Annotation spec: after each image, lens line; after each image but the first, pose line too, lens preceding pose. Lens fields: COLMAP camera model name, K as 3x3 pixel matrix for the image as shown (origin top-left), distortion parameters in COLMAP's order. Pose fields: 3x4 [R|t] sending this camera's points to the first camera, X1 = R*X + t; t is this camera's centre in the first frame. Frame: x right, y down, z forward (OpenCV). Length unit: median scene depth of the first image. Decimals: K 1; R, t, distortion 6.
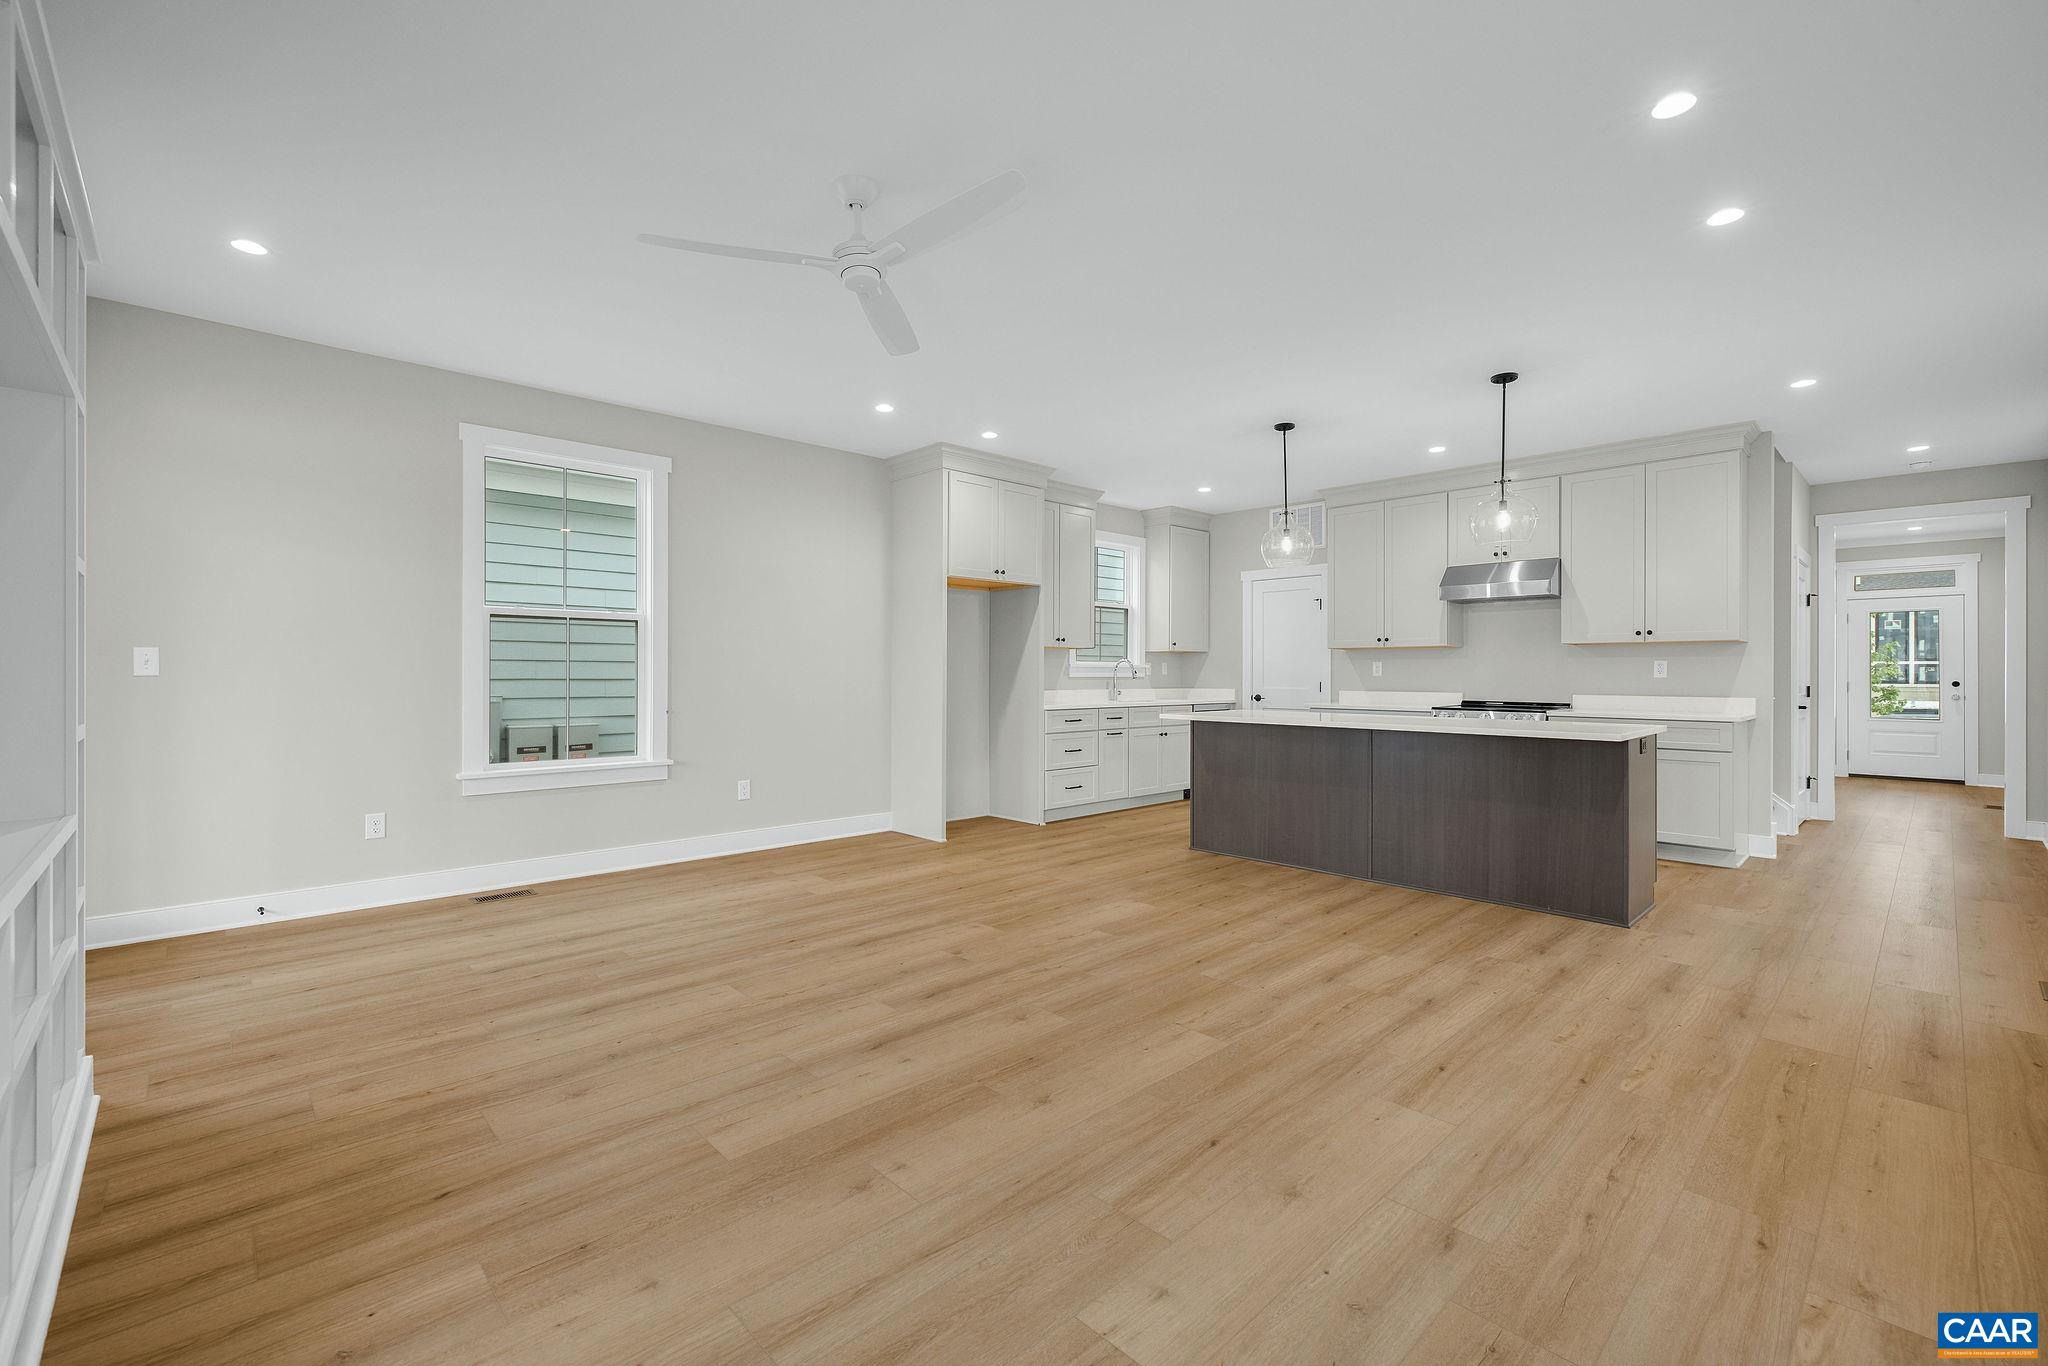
lens RADIAL K [[865.6, 0, 1022.1], [0, 865.6, 671.3], [0, 0, 1]] dist [0.000226, 0.000842]
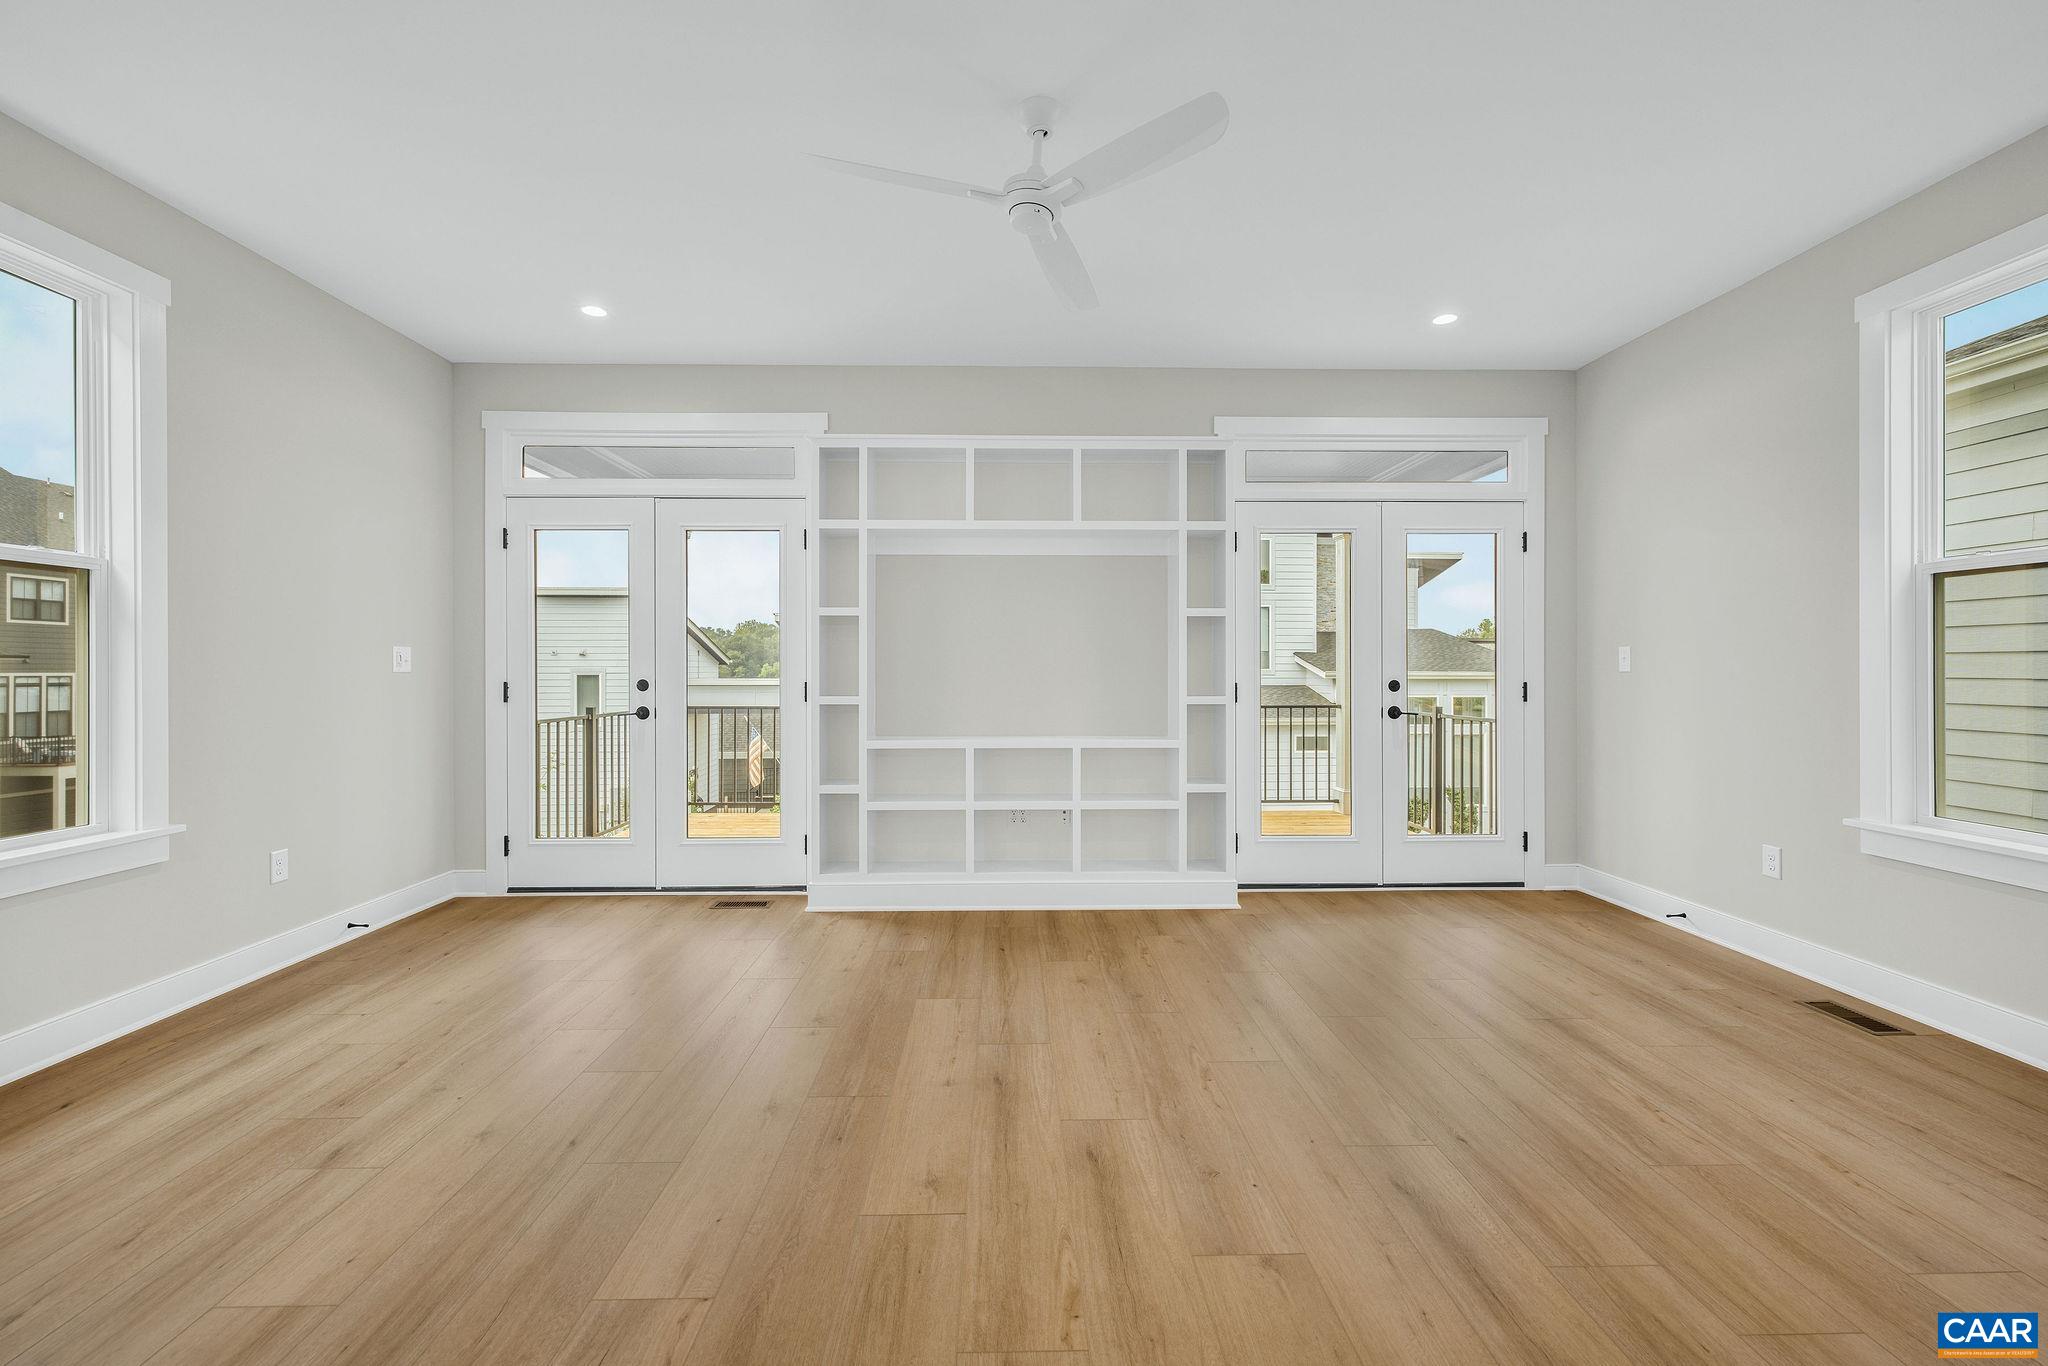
lens RADIAL K [[865.6, 0, 1022.9], [0, 865.6, 671.2], [0, 0, 1]] dist [0.000226, 0.000842]
pose [[-0.670473, -0.000622, -0.741934, 0.200919], [-0.000742, 1.000000, -0.000167, 0.002829], [0.741934, 0.000438, -0.670473, 0.673311]]
